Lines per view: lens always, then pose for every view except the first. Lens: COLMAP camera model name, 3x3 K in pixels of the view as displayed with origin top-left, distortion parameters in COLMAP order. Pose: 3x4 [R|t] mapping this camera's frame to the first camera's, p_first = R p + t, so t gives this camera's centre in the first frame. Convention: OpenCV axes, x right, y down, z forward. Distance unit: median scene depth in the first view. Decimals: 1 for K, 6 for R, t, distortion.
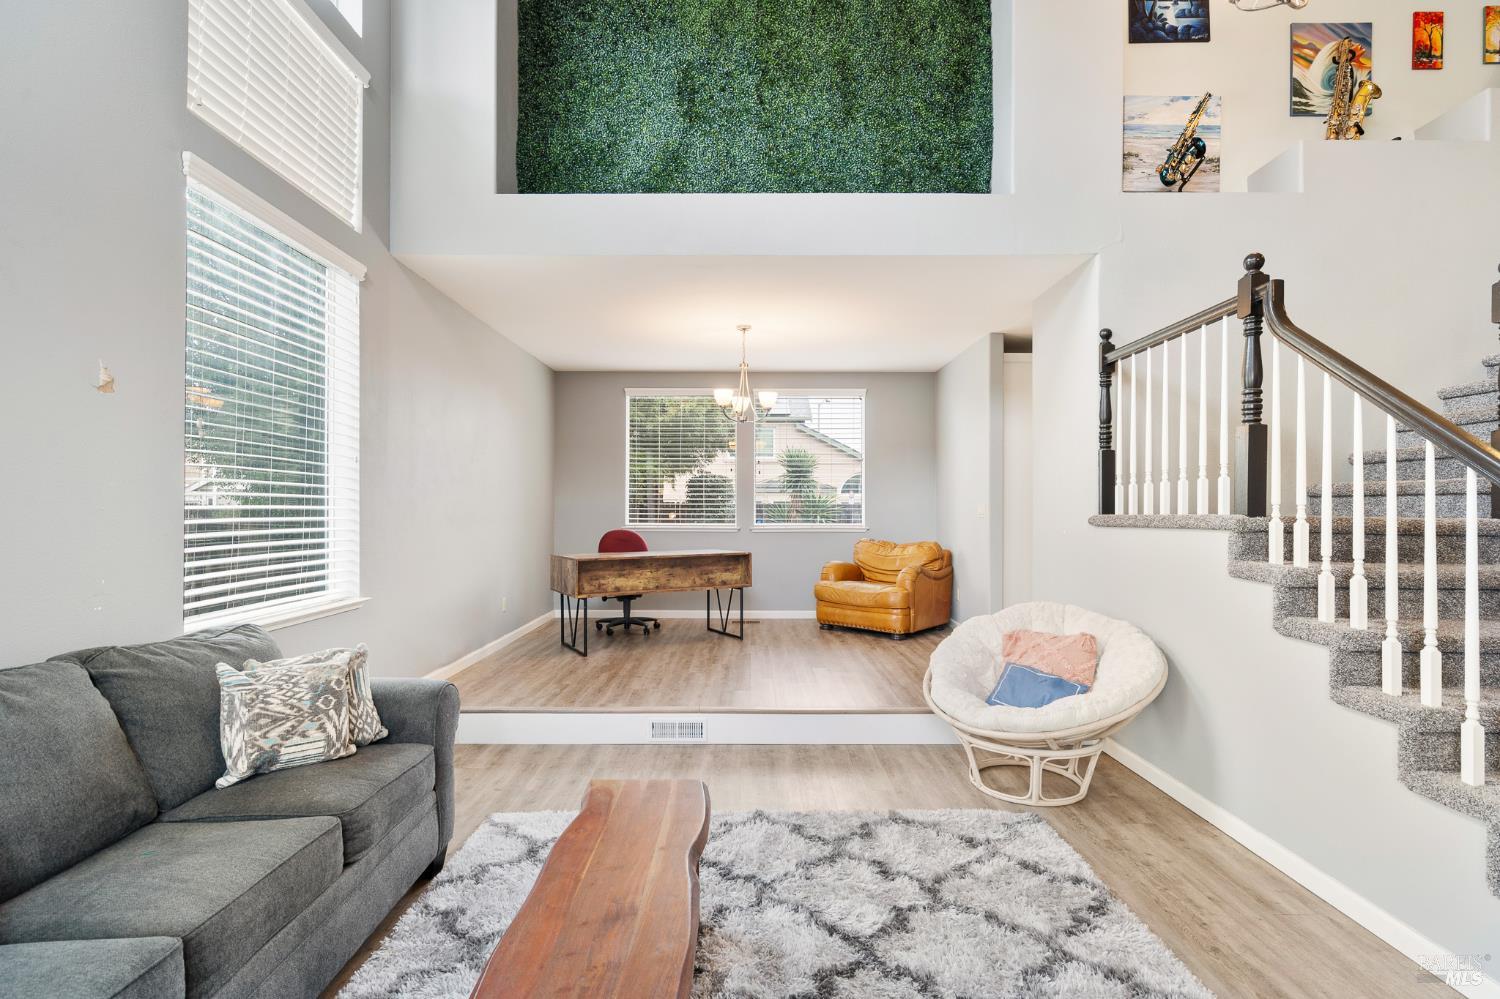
lens RADIAL K [[724.7, 0, 749.1], [0, 724.7, 505.0], [0, 0, 1]] dist [0.001904, -0.000499]
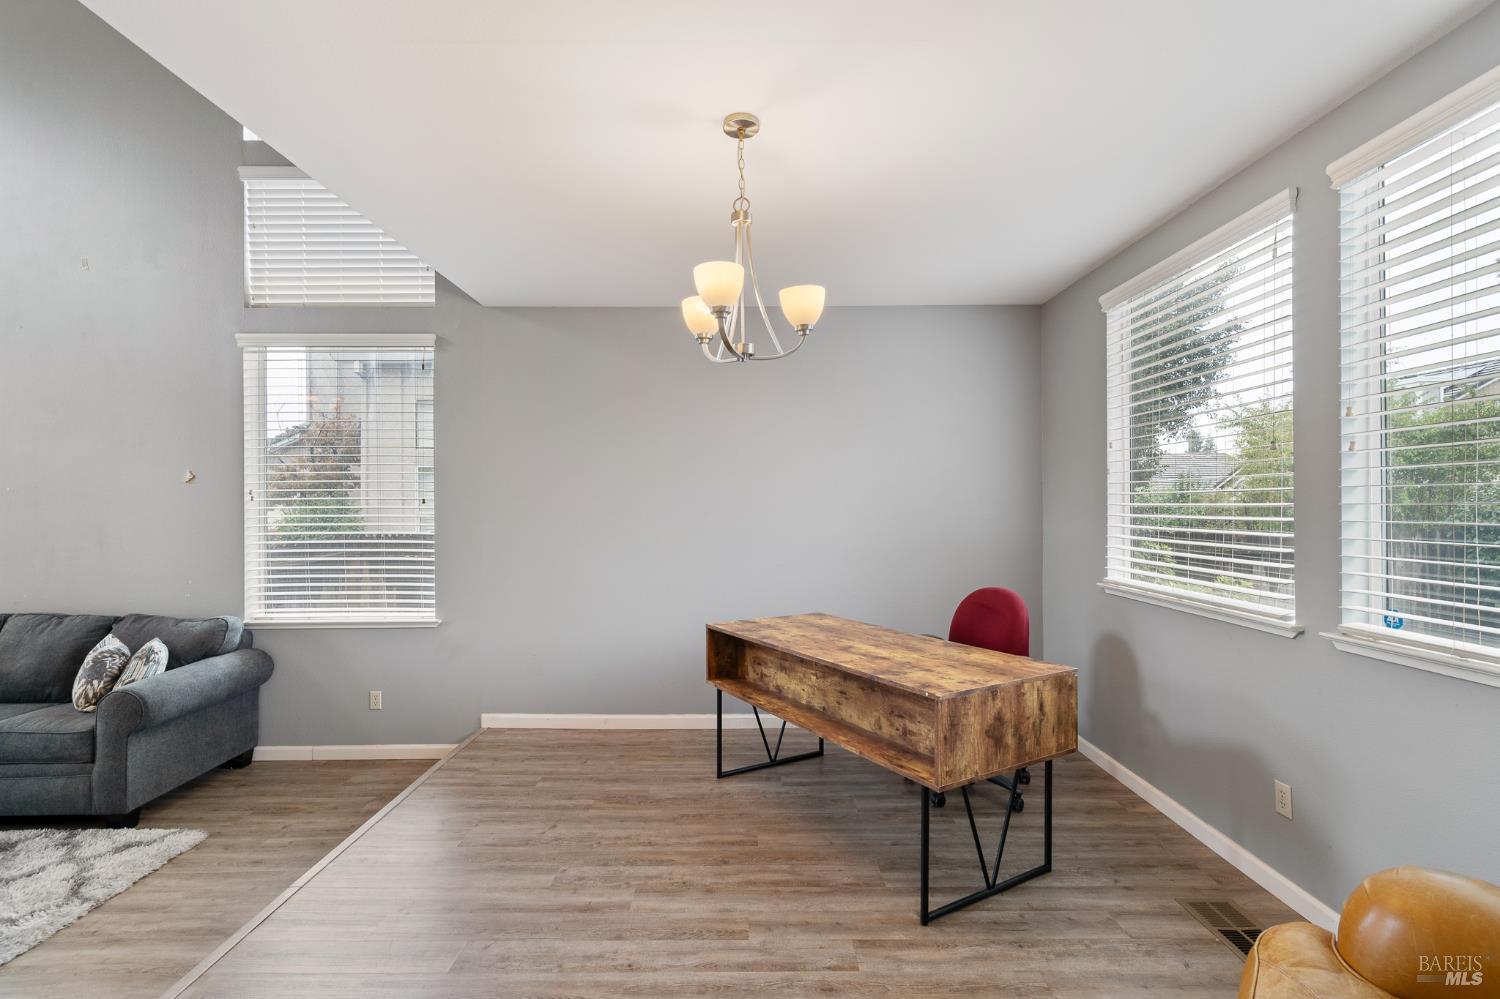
lens RADIAL K [[683.7, 0, 746.1], [0, 683.7, 499.8], [0, 0, 1]] dist [-0.001421, 0.002184]
pose [[-0.003573, -0.009962, -0.999944, 0.322420], [0.016709, 0.999810, -0.010020, -0.027565], [0.999854, -0.016744, -0.003406, 0.859005]]
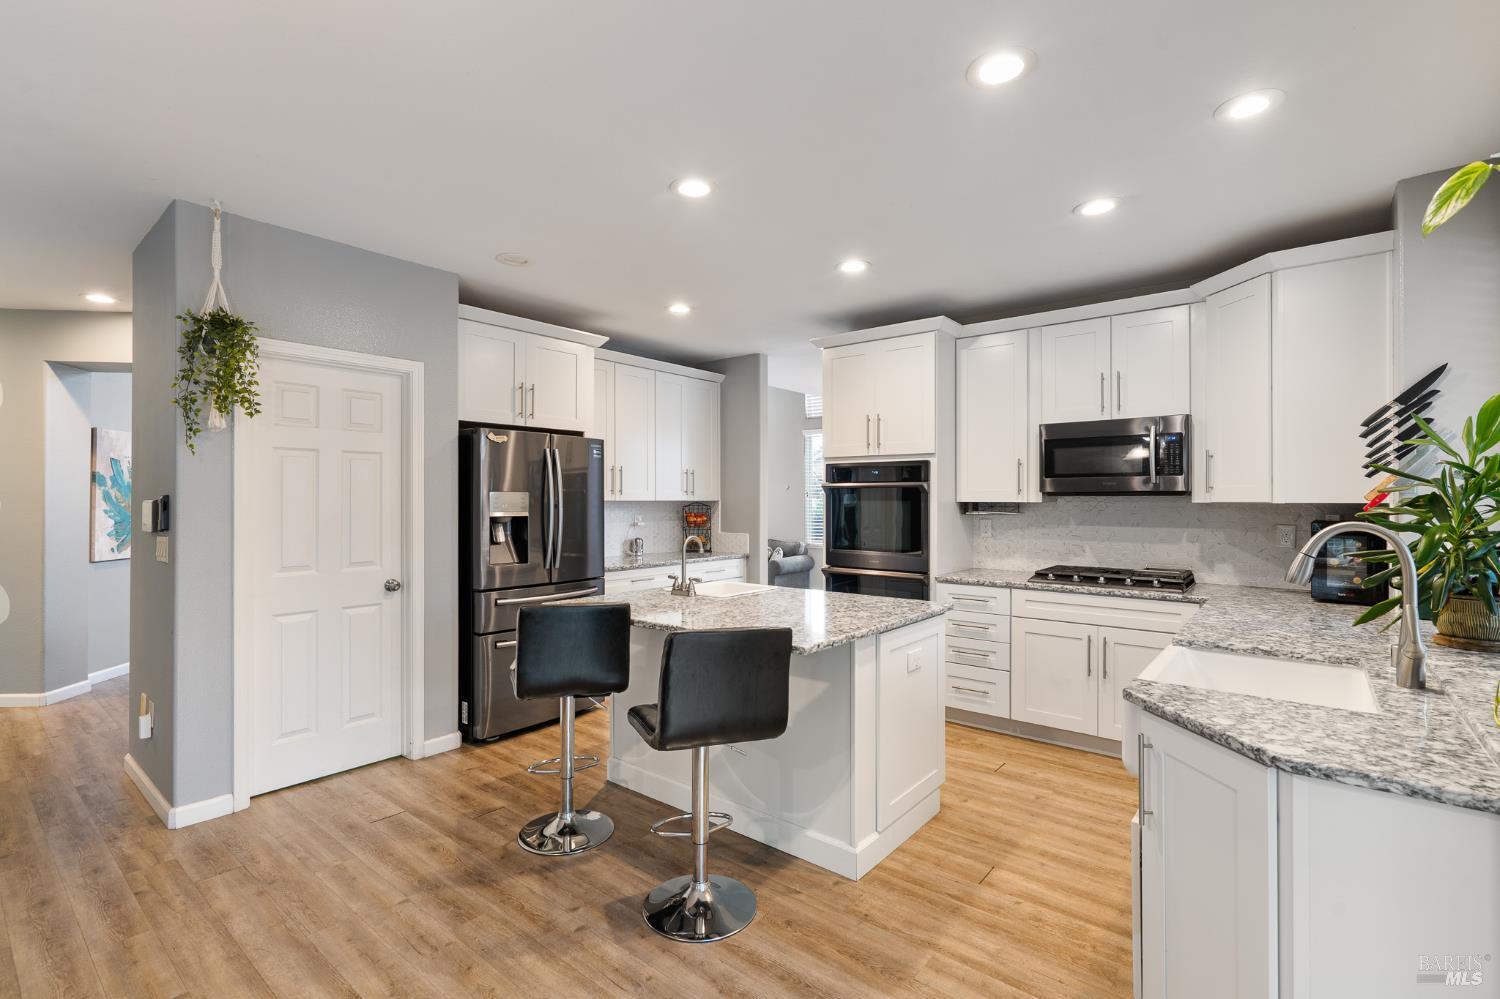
lens RADIAL K [[683.7, 0, 755.0], [0, 683.7, 493.5], [0, 0, 1]] dist [-0.001421, 0.002184]
pose [[-0.628324, -0.009963, -0.777888, 0.948425], [0.003700, 0.999868, -0.015795, -0.023128], [0.777943, -0.012803, -0.628205, 1.266154]]
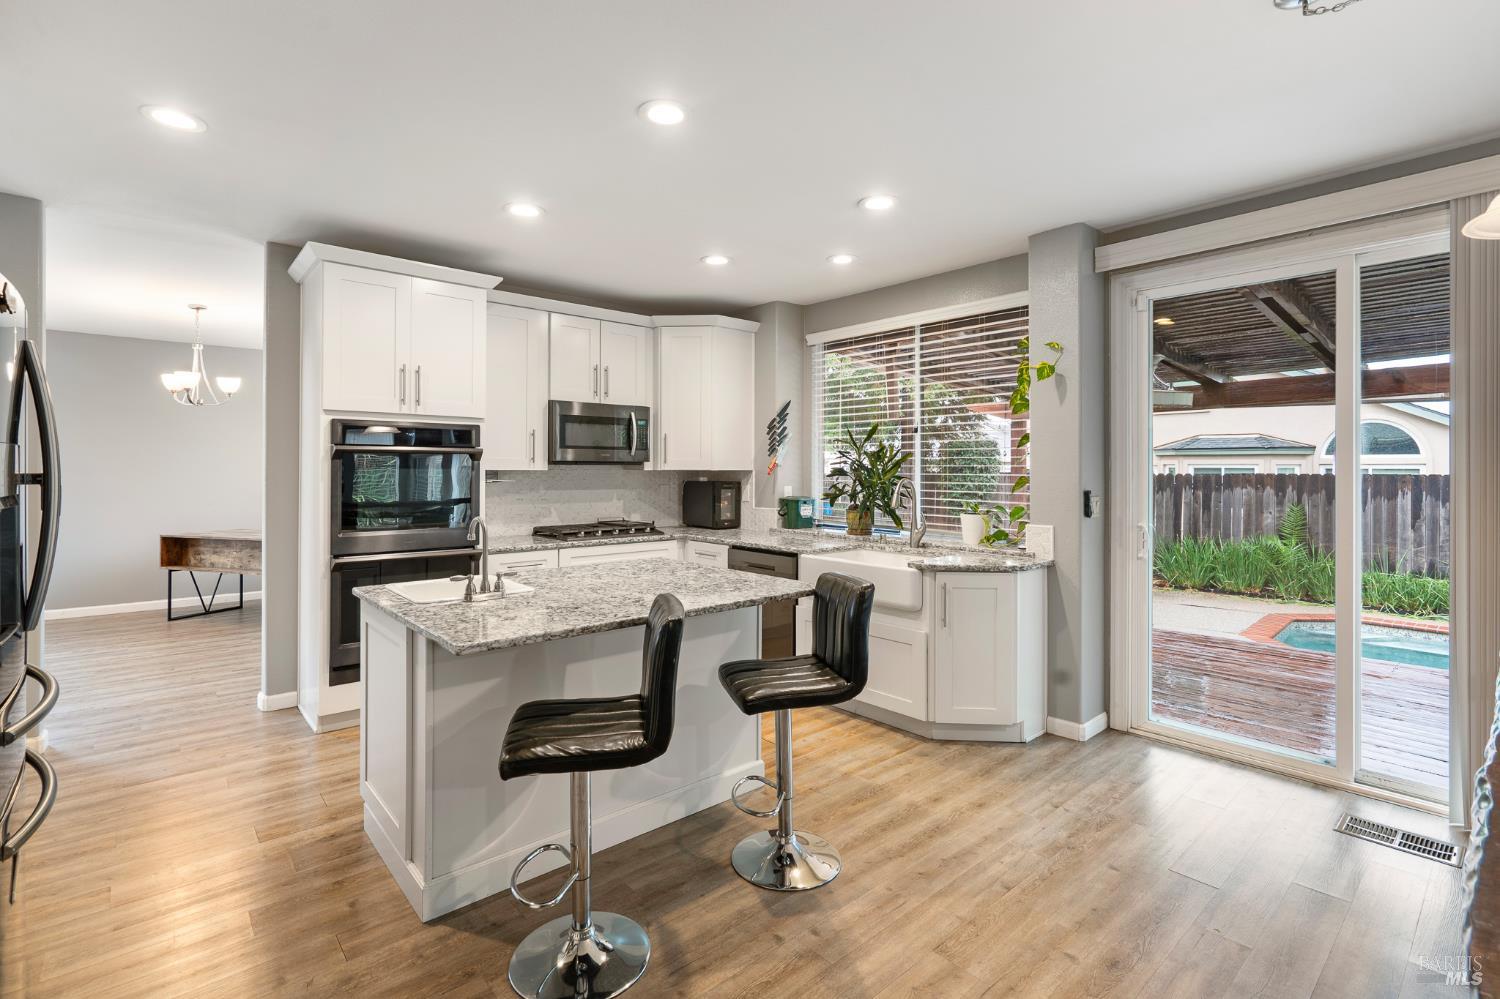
lens RADIAL K [[683.7, 0, 747.5], [0, 683.7, 466.2], [0, 0, 1]] dist [-0.001421, 0.002184]
pose [[0.655993, -0.002635, -0.754762, 0.953607], [0.004042, 0.999992, 0.000023, -0.026834], [0.754756, -0.003066, 0.655999, 0.821435]]
